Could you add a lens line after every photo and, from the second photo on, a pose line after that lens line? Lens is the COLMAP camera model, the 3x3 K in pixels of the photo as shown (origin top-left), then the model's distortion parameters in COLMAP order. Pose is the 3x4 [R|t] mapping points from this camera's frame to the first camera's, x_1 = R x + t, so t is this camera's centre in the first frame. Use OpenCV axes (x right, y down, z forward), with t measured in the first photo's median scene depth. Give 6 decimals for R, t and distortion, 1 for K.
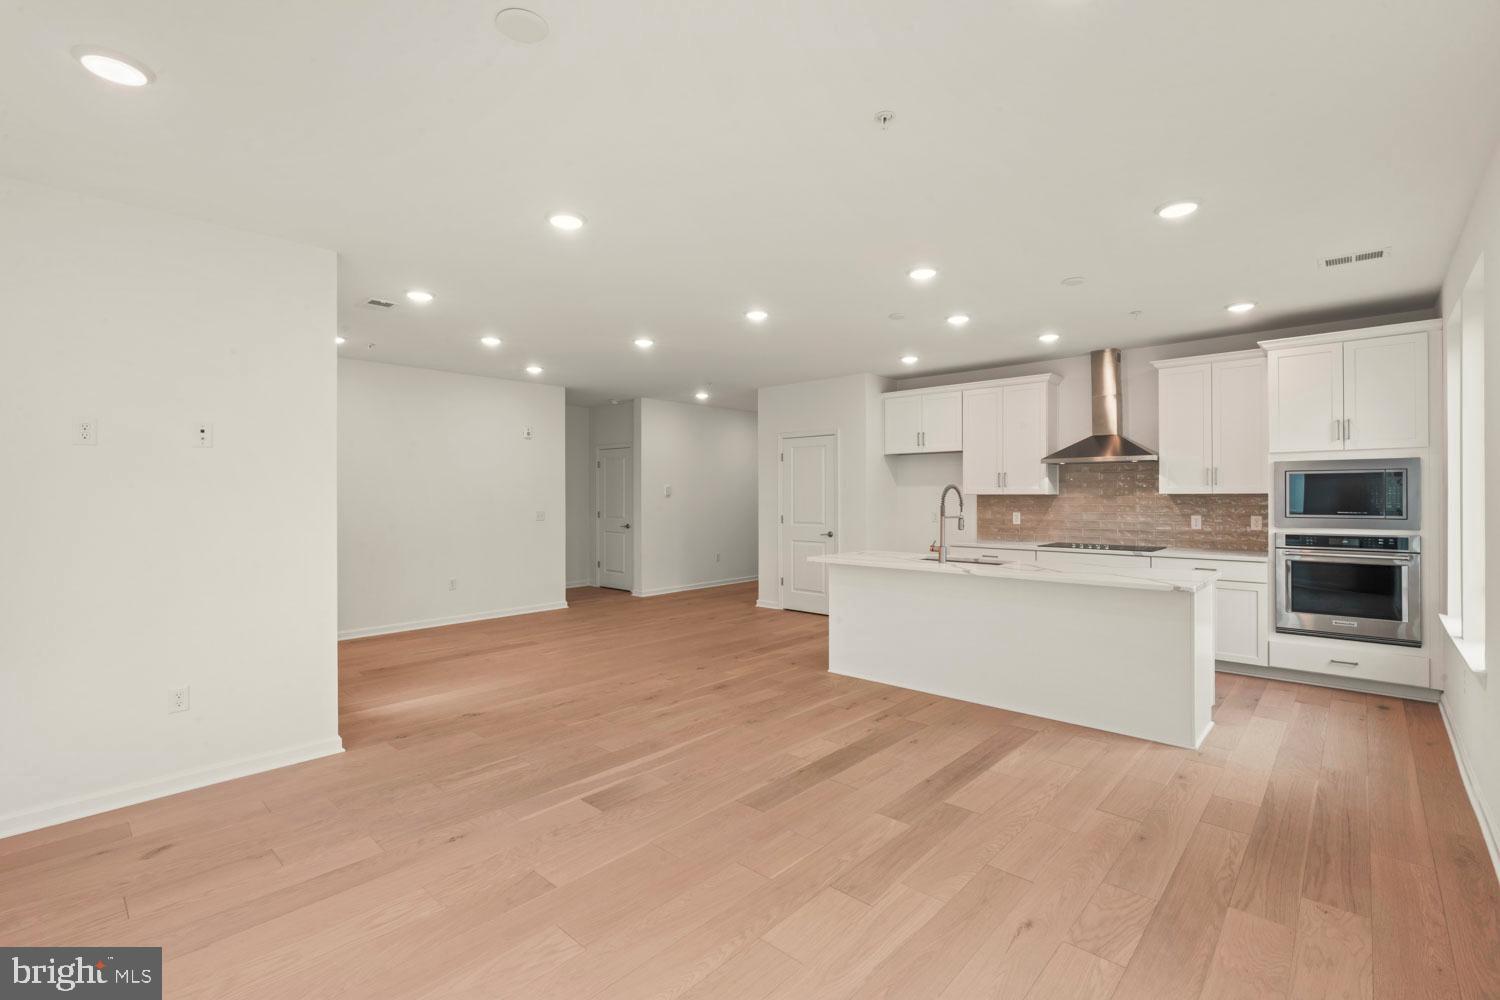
lens RADIAL K [[668.4, 0, 753.0], [0, 668.4, 508.5], [0, 0, 1]] dist [-0.012525, 0.005246]
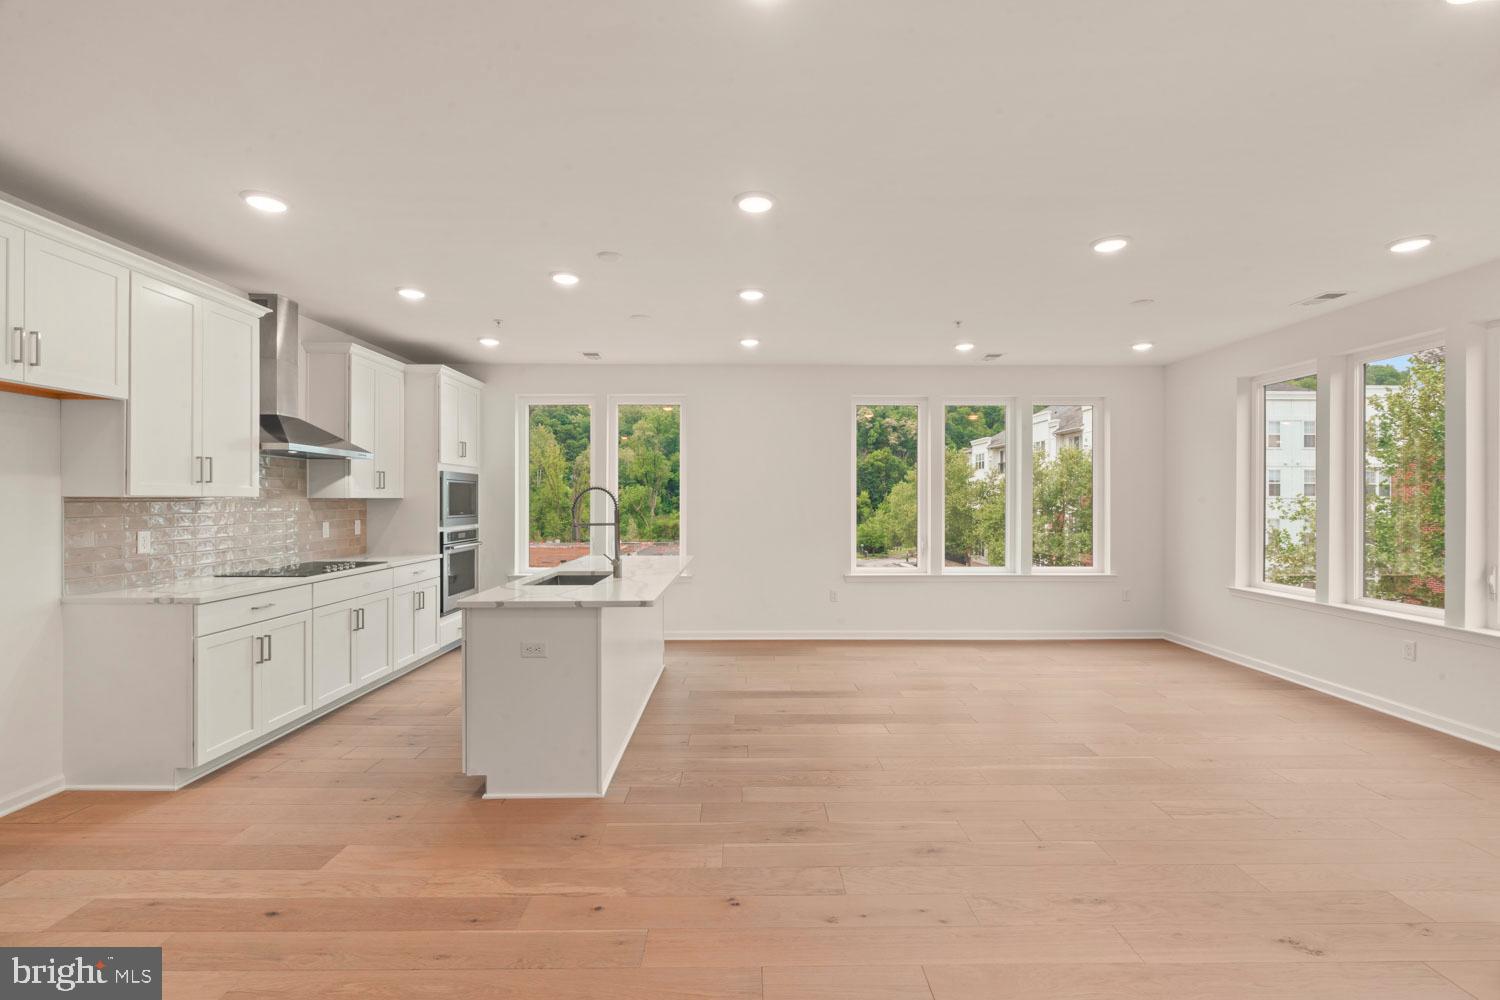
lens RADIAL K [[667.2, 0, 750.5], [0, 667.2, 502.8], [0, 0, 1]] dist [-0.003622, 0.000494]
pose [[-0.683063, -0.000101, 0.730359, -0.383773], [0.015899, 0.999761, 0.015008, -0.020296], [-0.730186, 0.021864, -0.682898, 1.234907]]
